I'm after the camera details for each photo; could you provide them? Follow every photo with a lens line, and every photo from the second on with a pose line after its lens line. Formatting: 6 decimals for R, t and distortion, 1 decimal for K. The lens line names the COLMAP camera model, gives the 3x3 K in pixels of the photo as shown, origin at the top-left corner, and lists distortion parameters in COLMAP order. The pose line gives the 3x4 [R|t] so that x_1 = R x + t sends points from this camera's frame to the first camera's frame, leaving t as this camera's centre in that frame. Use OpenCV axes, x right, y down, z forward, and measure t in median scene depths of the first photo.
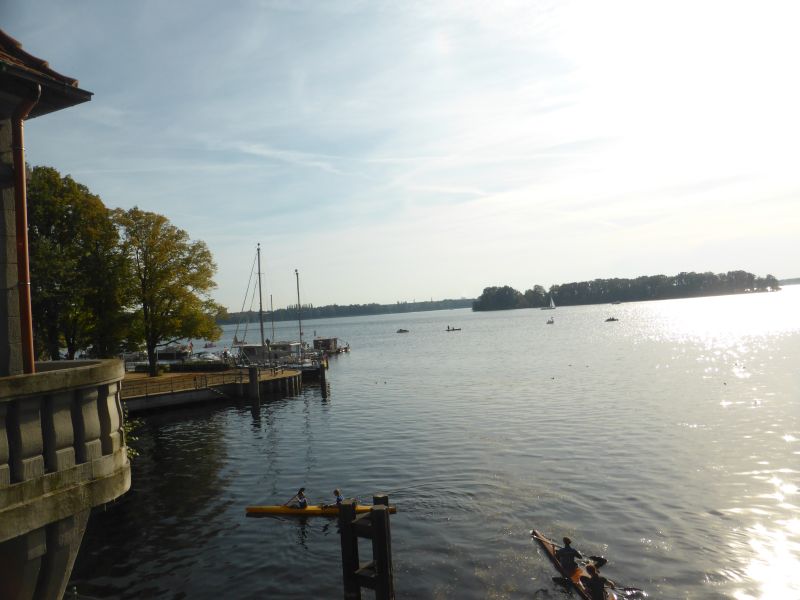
lens RADIAL K [[599.2, 0, 400.5], [0, 599.2, 301.2], [0, 0, 1]] dist [0.001535, 0.002036]
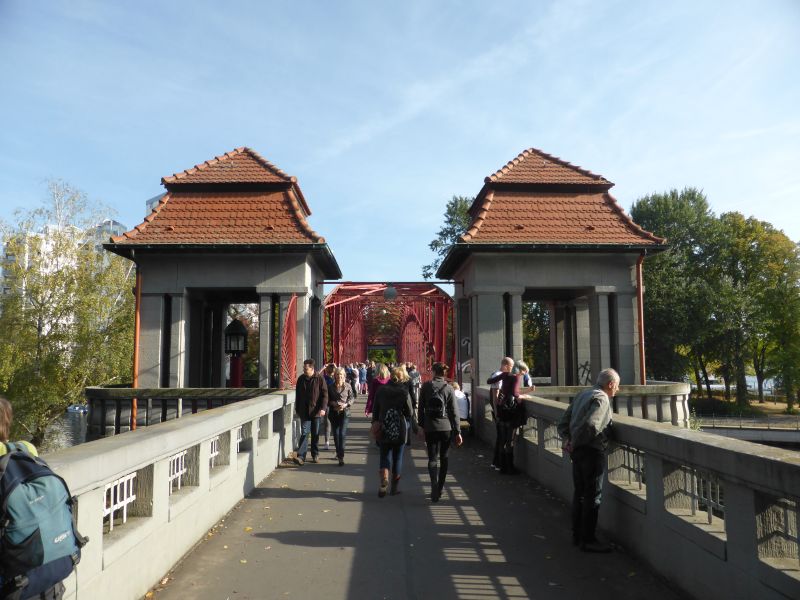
lens RADIAL K [[599.2, 0, 399.7], [0, 599.2, 301.2], [0, 0, 1]] dist [0.001535, 0.002036]
pose [[0.484071, -0.023513, -0.874713, 0.091045], [-0.013787, 0.999310, -0.034492, -0.010185], [0.874920, 0.028756, 0.483413, -0.085965]]
